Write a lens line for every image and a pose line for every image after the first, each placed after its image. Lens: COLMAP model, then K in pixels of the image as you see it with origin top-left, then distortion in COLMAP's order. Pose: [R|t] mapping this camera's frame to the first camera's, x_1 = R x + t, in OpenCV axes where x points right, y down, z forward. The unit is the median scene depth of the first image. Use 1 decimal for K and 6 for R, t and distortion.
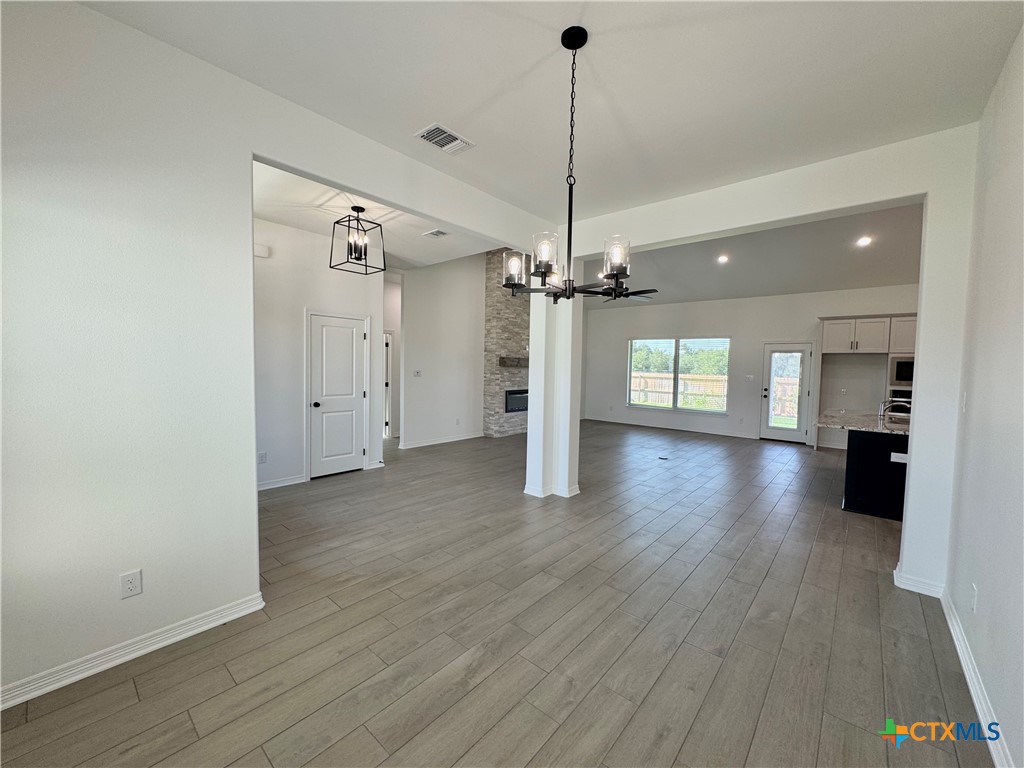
lens RADIAL K [[408.3, 0, 511.6], [0, 408.3, 385.3], [0, 0, 1]] dist [-0.002604, 0.000693]
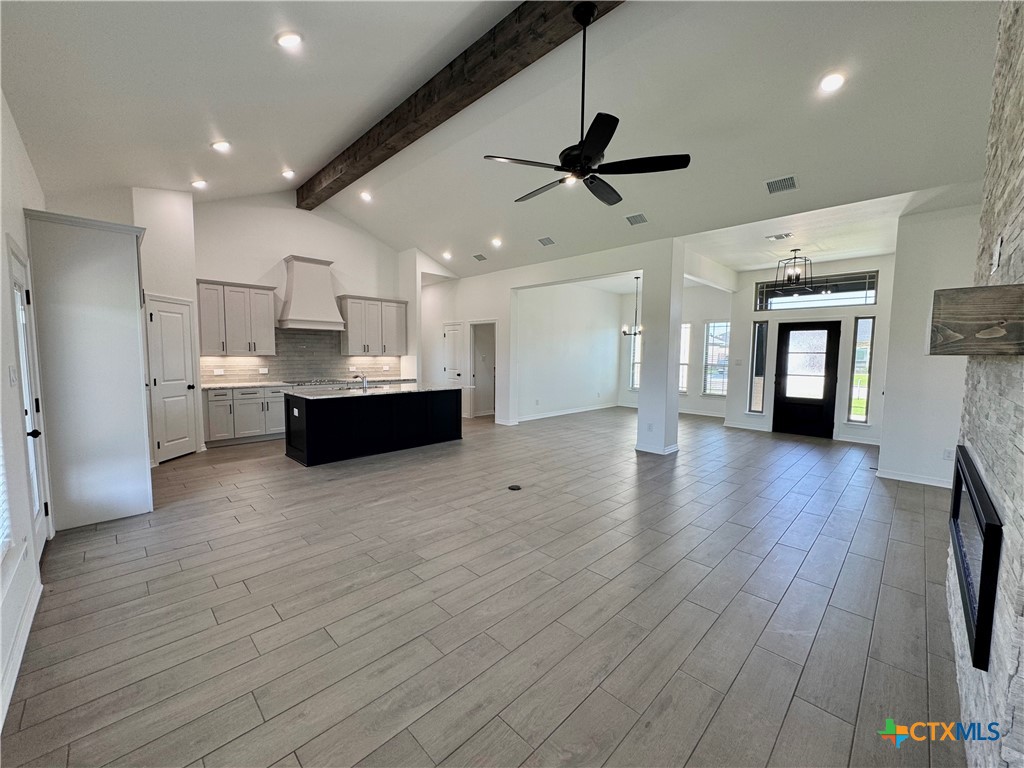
lens RADIAL K [[408.3, 0, 511.2], [0, 408.3, 385.5], [0, 0, 1]] dist [-0.002604, 0.000693]
pose [[-0.997001, -0.034195, 0.069428, 0.276818], [-0.024859, 0.991053, 0.131135, -0.055986], [-0.073291, 0.129016, -0.988930, 1.329421]]
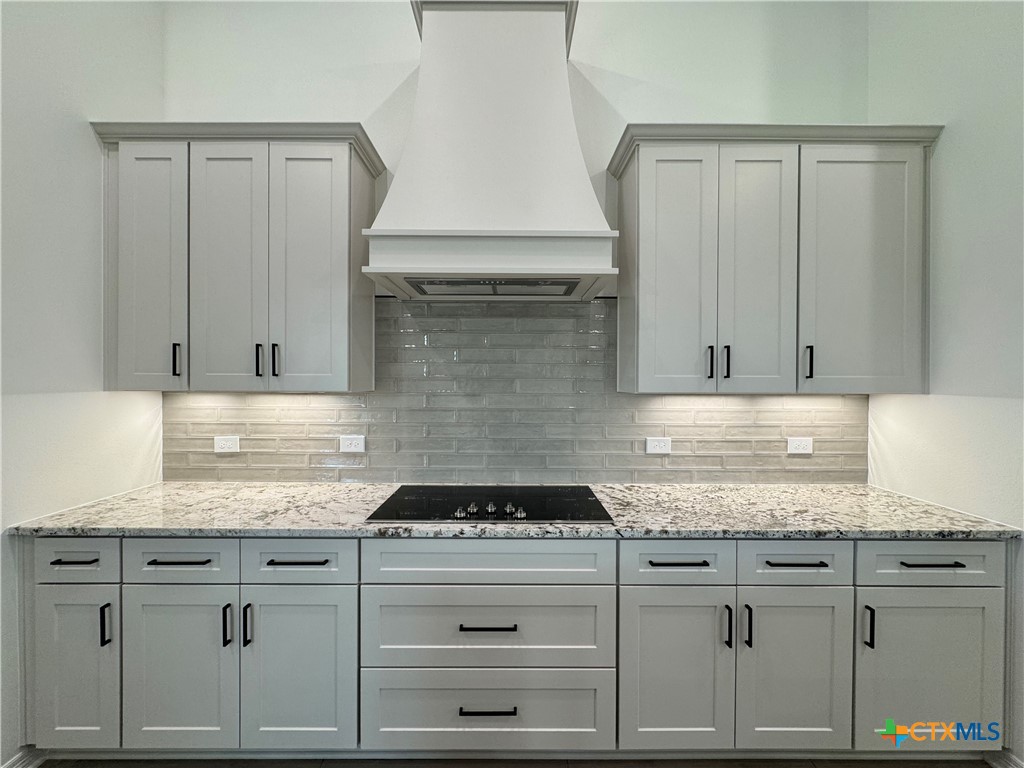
lens RADIAL K [[408.3, 0, 511.7], [0, 408.3, 382.2], [0, 0, 1]] dist [-0.002604, 0.000693]
pose [[-0.656611, -0.025947, 0.753783, 0.597755], [0.021351, 0.998368, 0.052965, -0.011088], [-0.753927, 0.050871, -0.654985, 0.613053]]
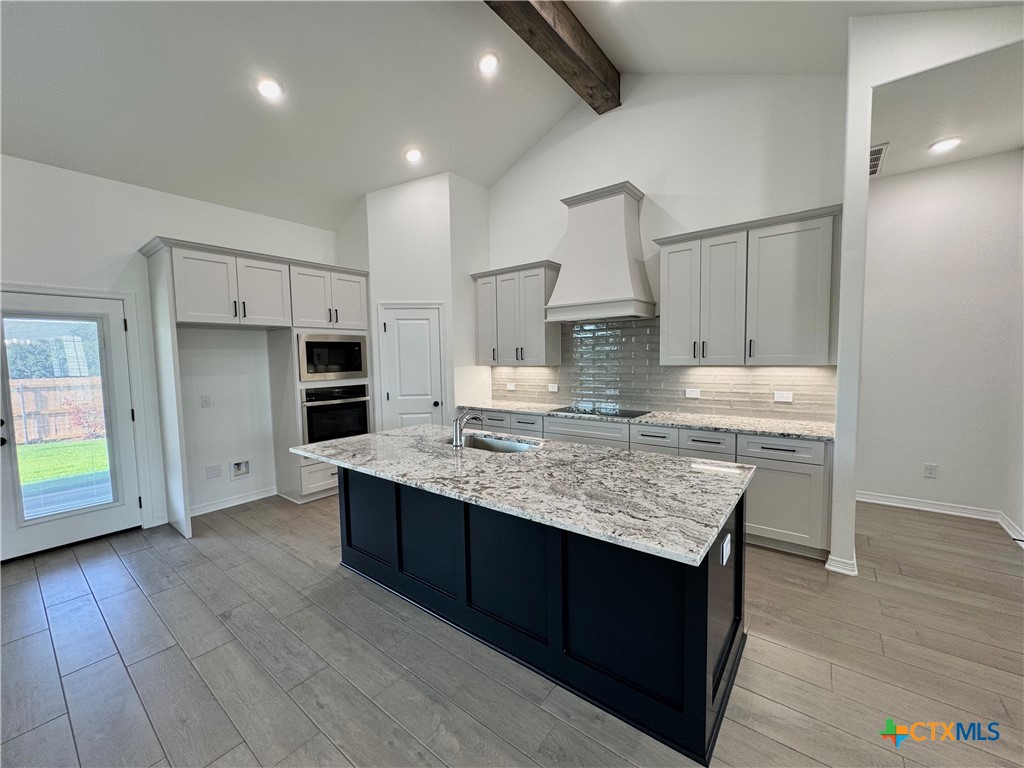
lens RADIAL K [[408.3, 0, 510.8], [0, 408.3, 384.8], [0, 0, 1]] dist [-0.002604, 0.000693]
pose [[-0.050398, -0.088612, 0.994790, 0.273183], [0.068760, 0.993385, 0.091971, -0.024308], [-0.996359, 0.073036, -0.043971, 0.610287]]
